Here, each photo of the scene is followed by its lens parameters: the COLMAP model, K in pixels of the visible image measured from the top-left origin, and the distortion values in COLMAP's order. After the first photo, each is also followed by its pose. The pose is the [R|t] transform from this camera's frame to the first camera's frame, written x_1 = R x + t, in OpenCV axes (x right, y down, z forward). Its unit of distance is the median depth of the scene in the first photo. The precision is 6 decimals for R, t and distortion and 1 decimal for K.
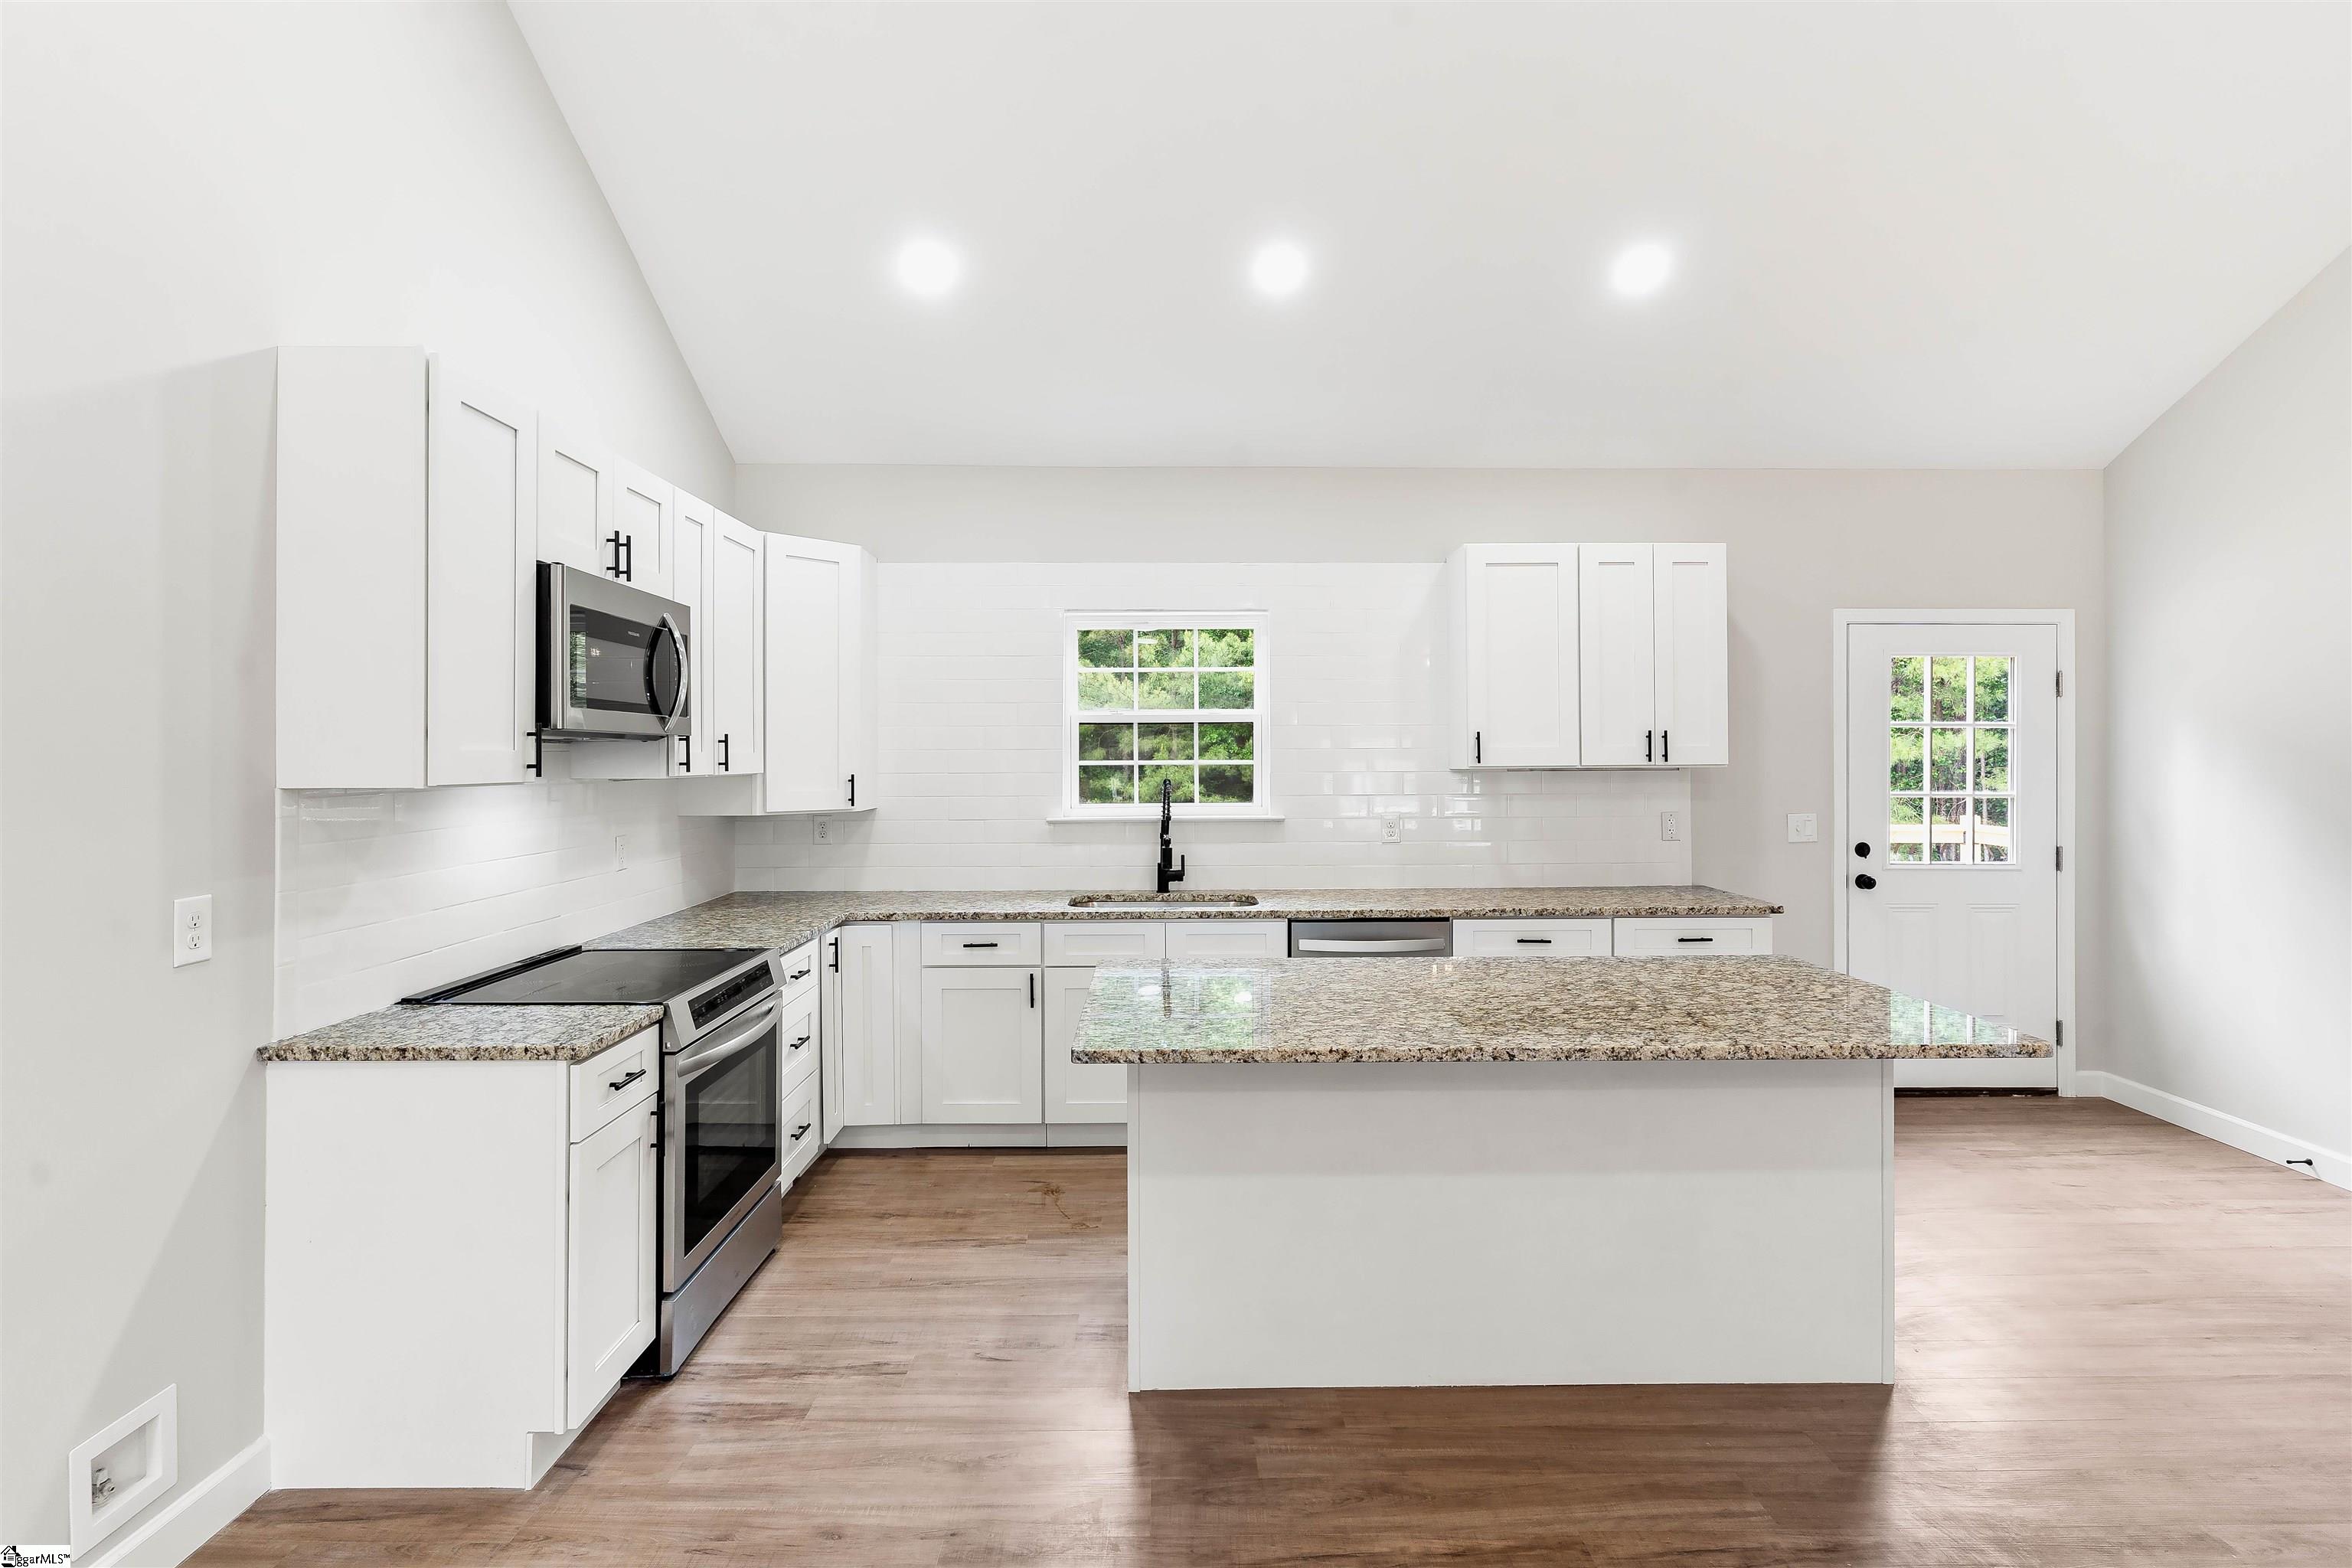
lens RADIAL K [[1134.2, 0, 1177.2], [0, 1134.2, 752.5], [0, 0, 1]] dist [0.001562, 0.000062]
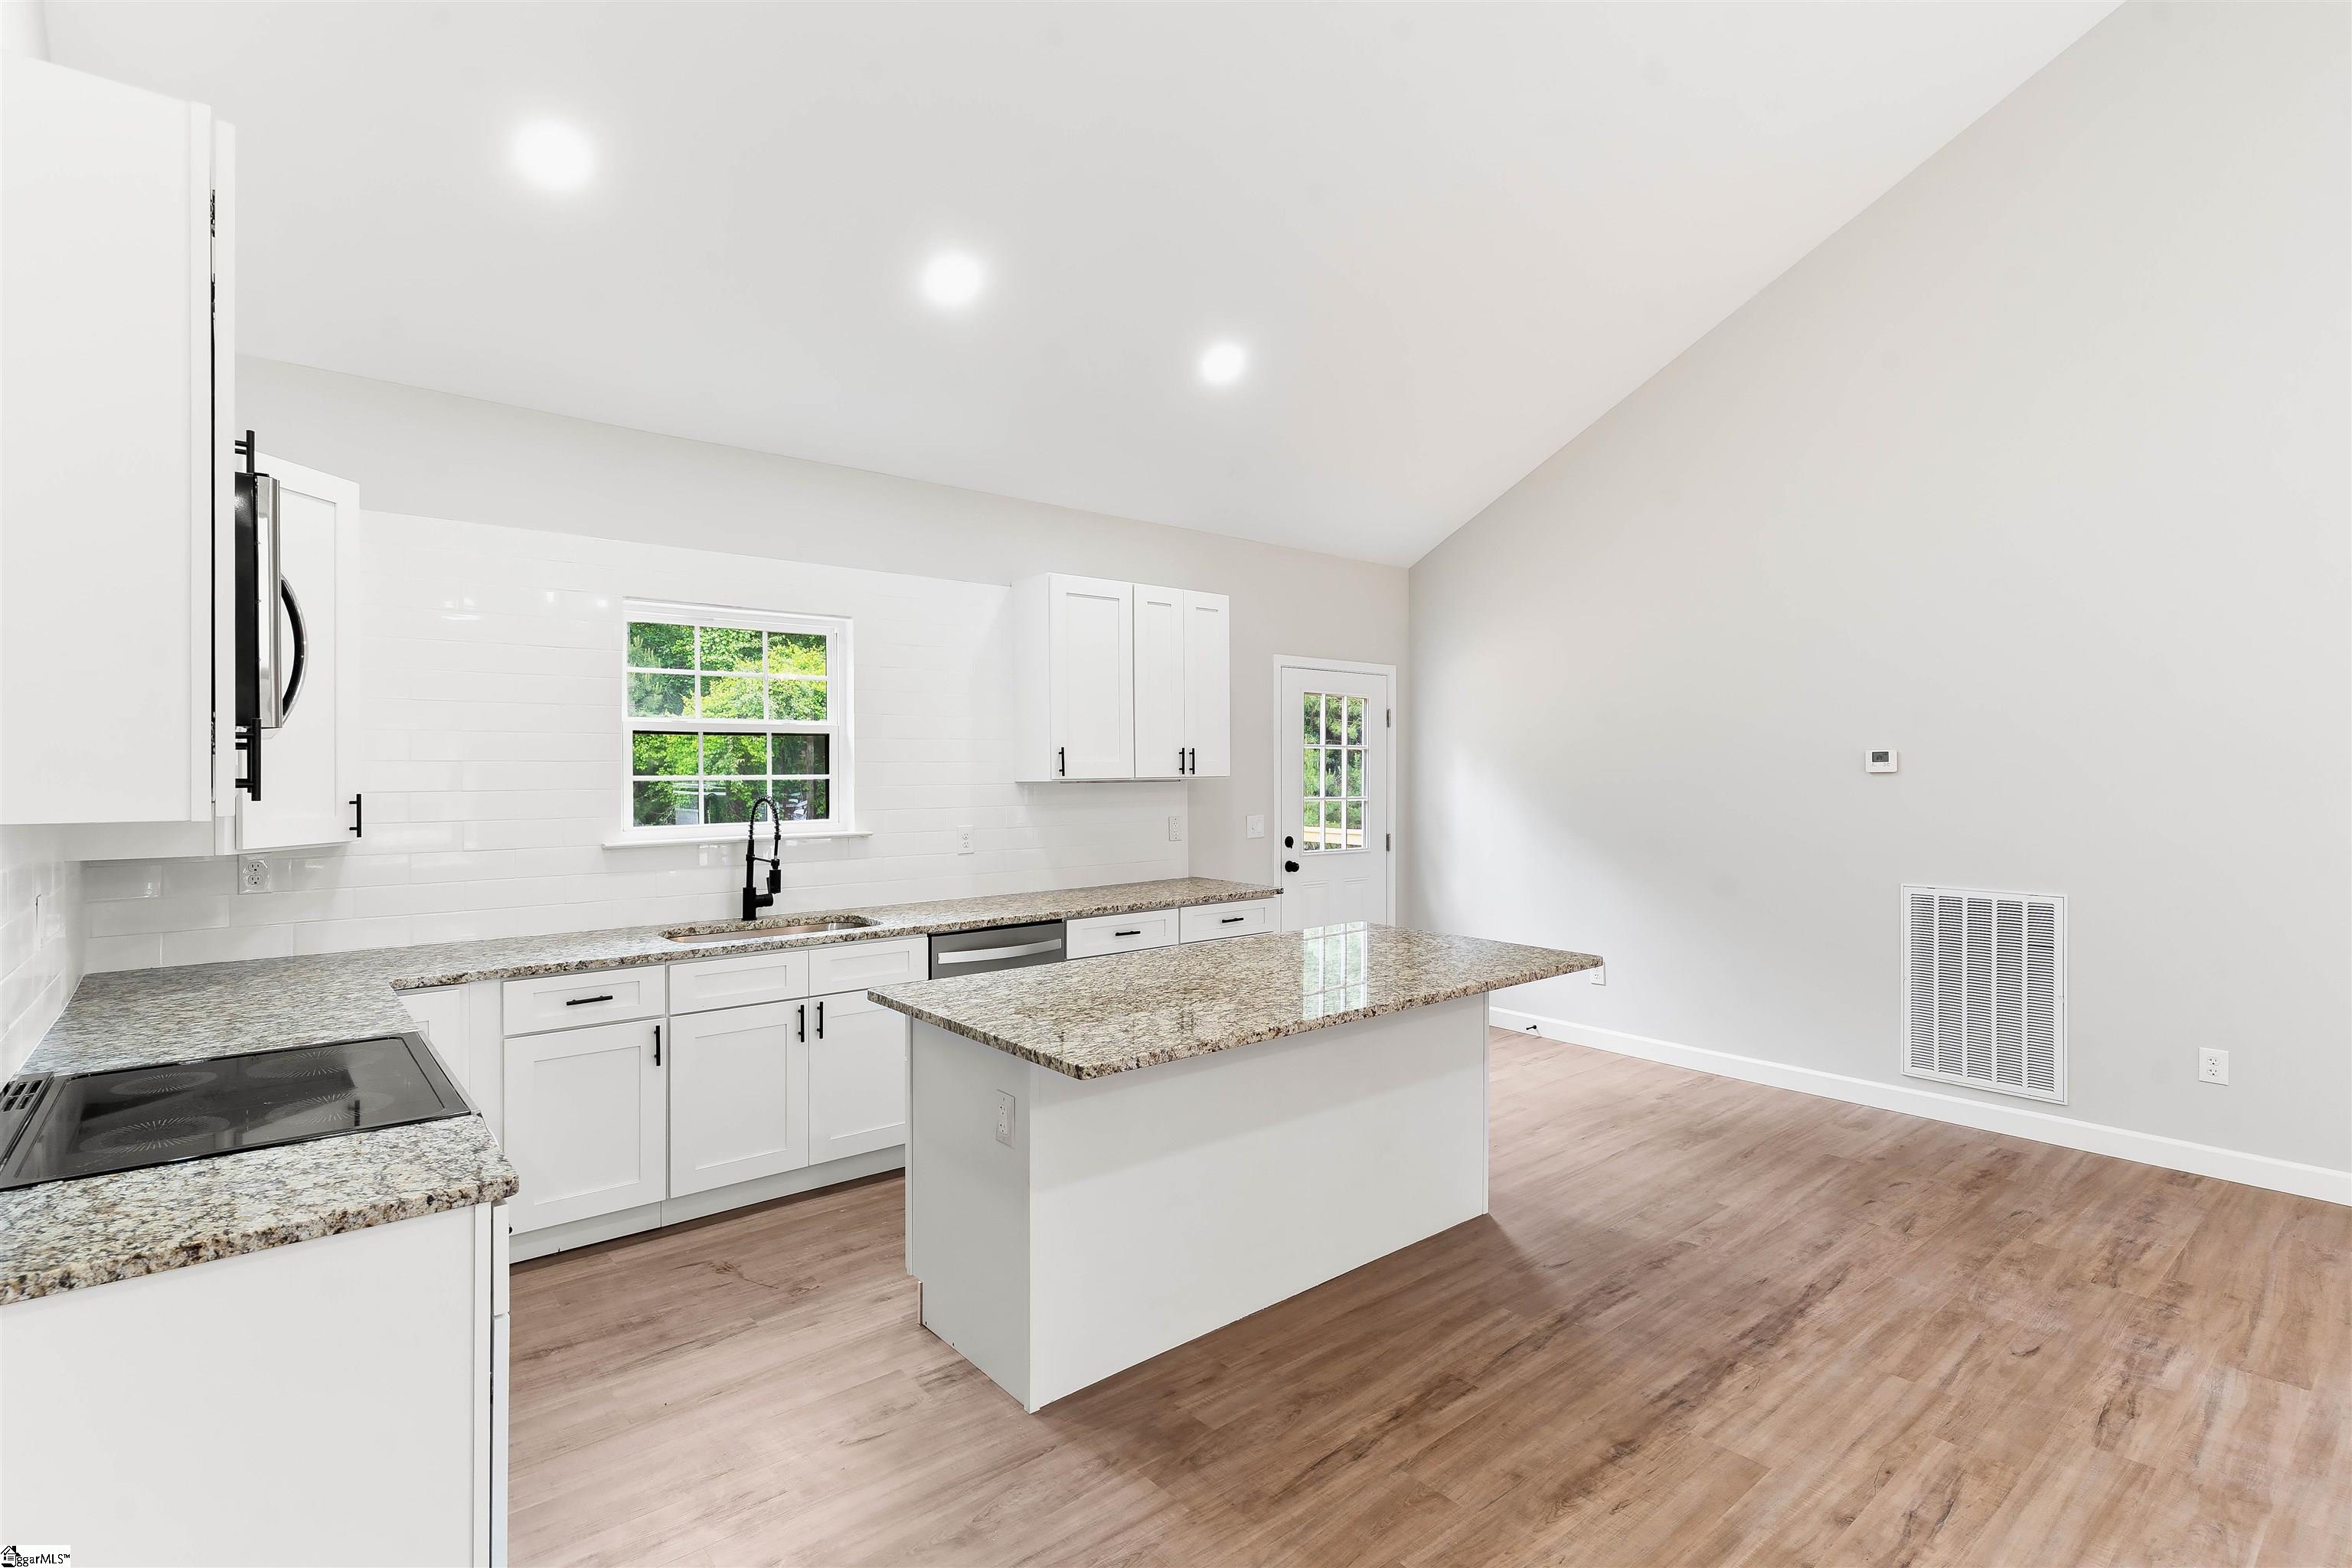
lens RADIAL K [[1122.0, 0, 1174.7], [0, 1122.0, 771.2], [0, 0, 1]] dist [0.001687, 0.000086]
pose [[0.774649, -0.000420, 0.632392, -0.355954], [-0.002748, 0.999988, 0.004029, 0.000119], [-0.632386, -0.004859, 0.774638, 0.105083]]
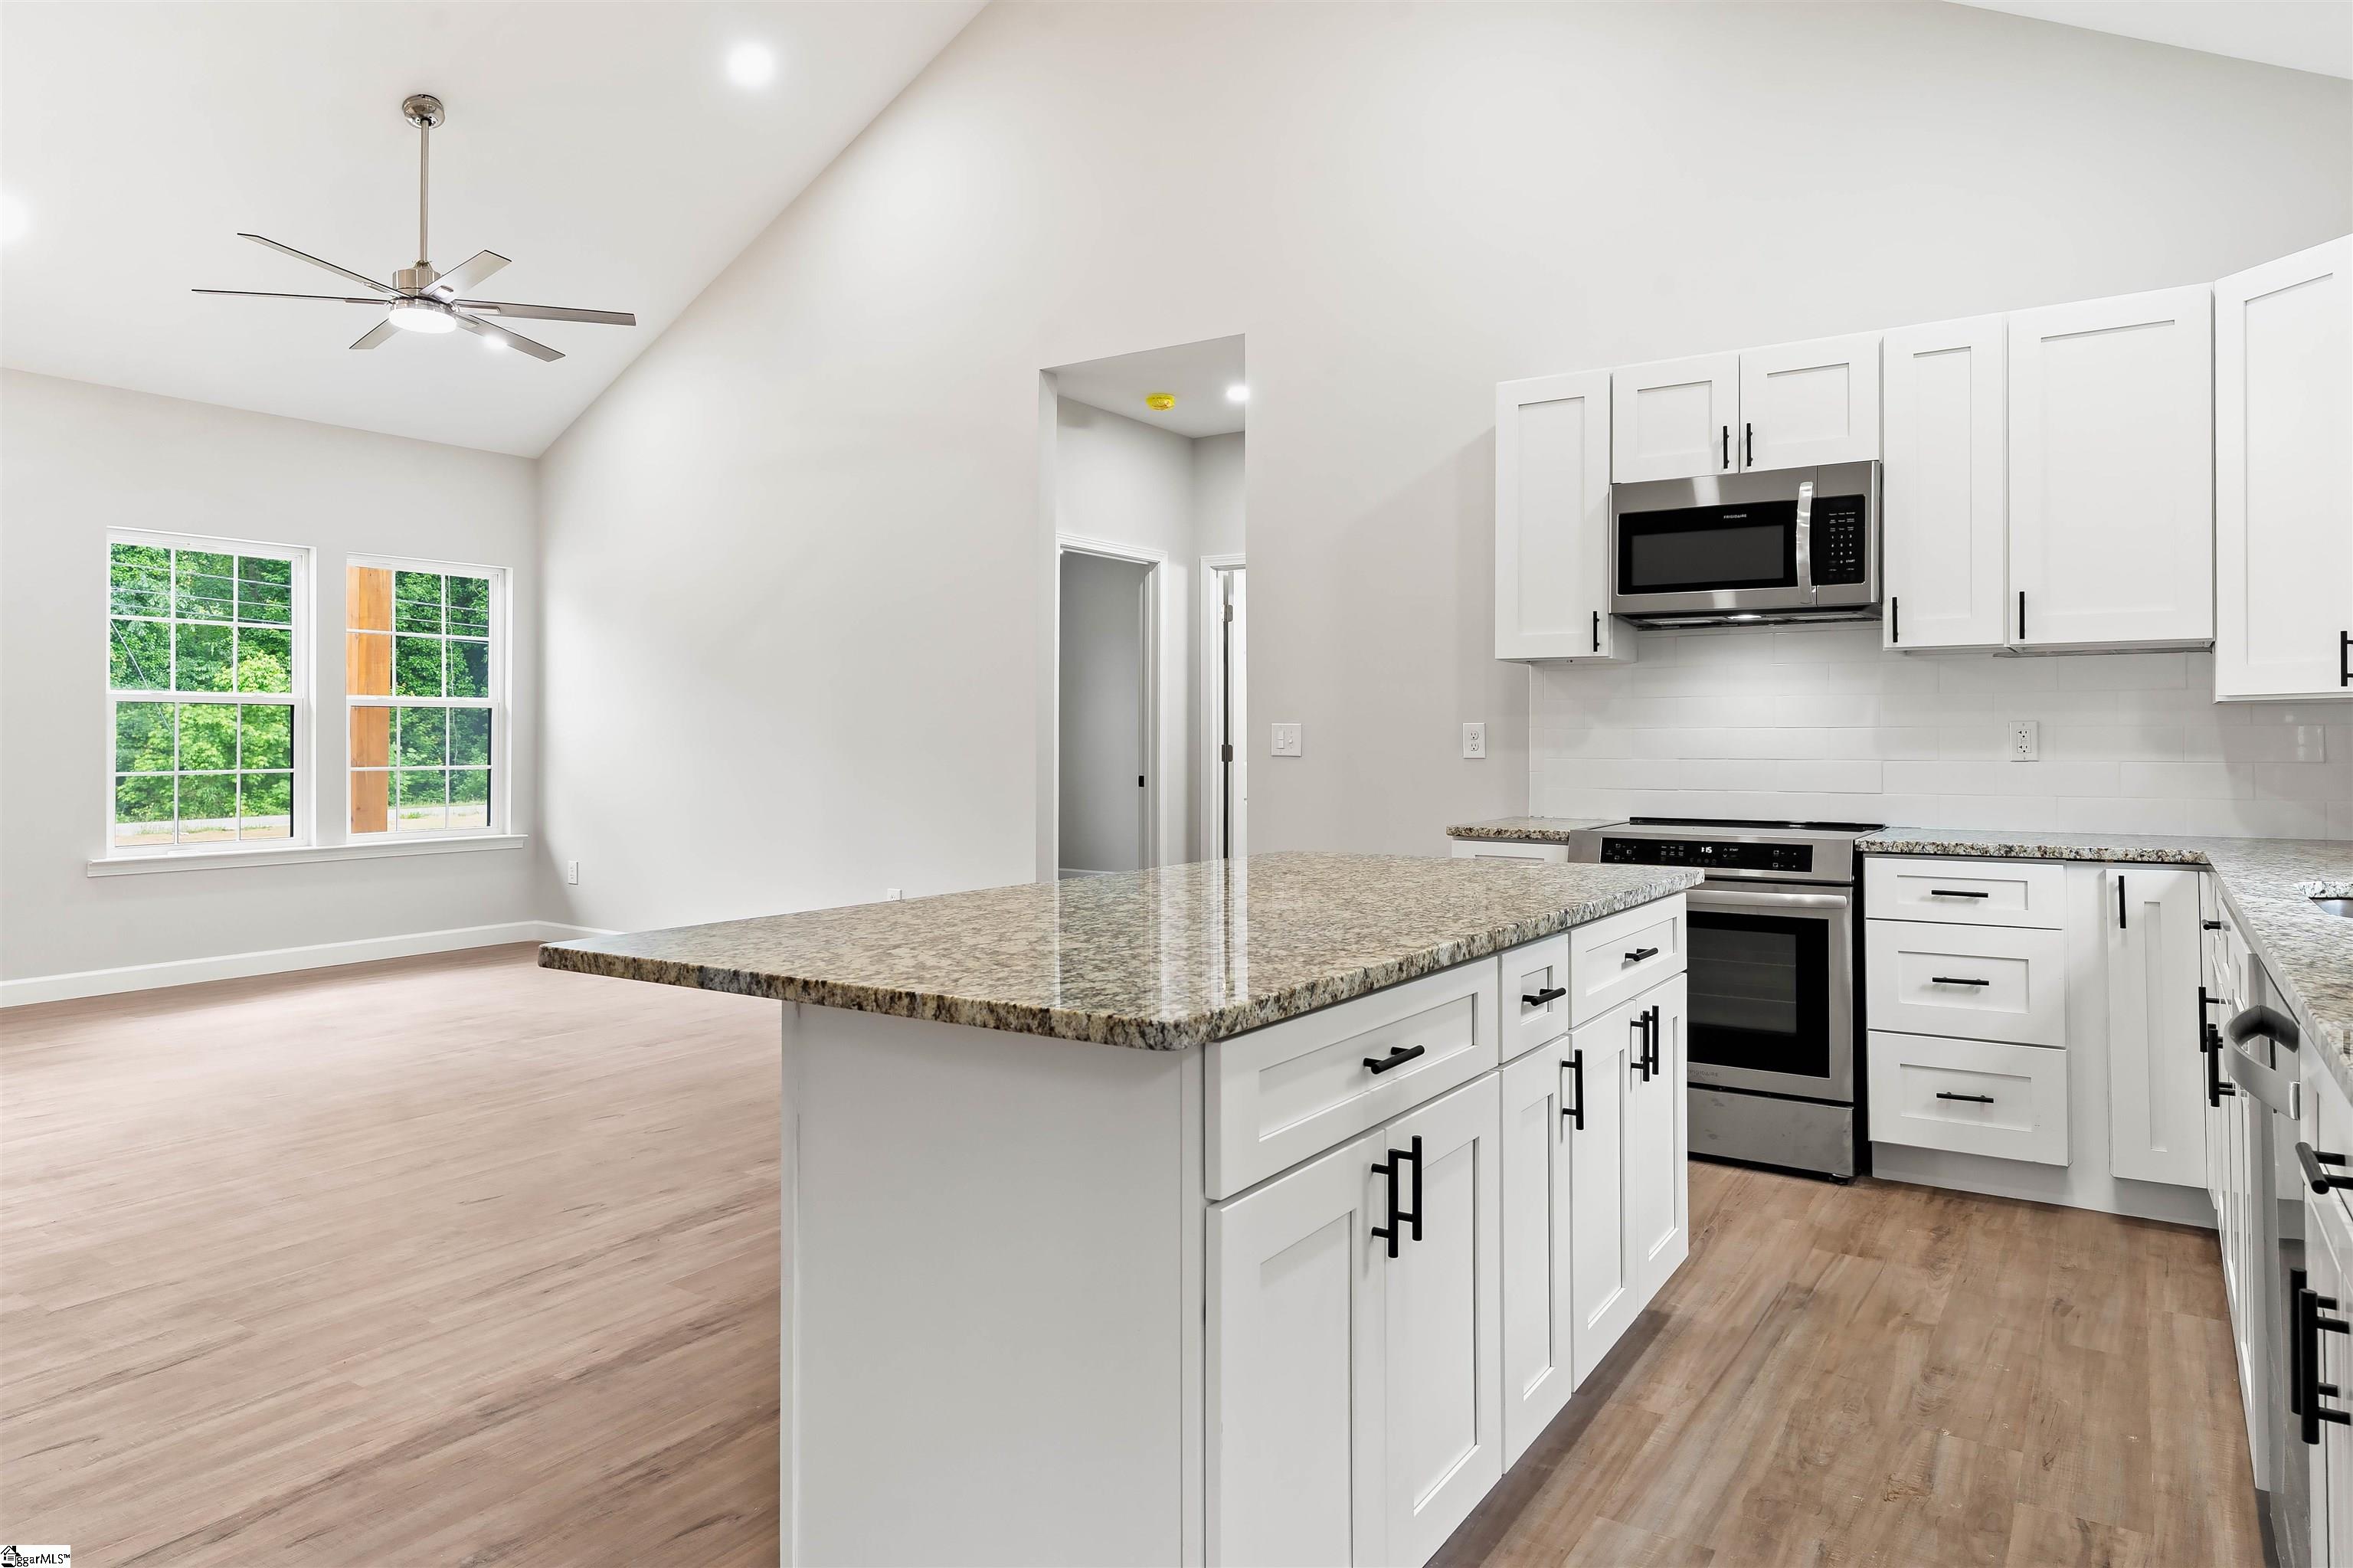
lens RADIAL K [[1445.5, 0, 1184.1], [0, 1445.5, 724.5], [0, 0, 1]] dist [0.003173, 0.002089]
pose [[-0.562356, -0.008894, -0.826848, 0.690542], [0.001609, 0.999928, -0.011850, 0.078981], [0.826894, -0.007995, -0.562301, 0.978058]]
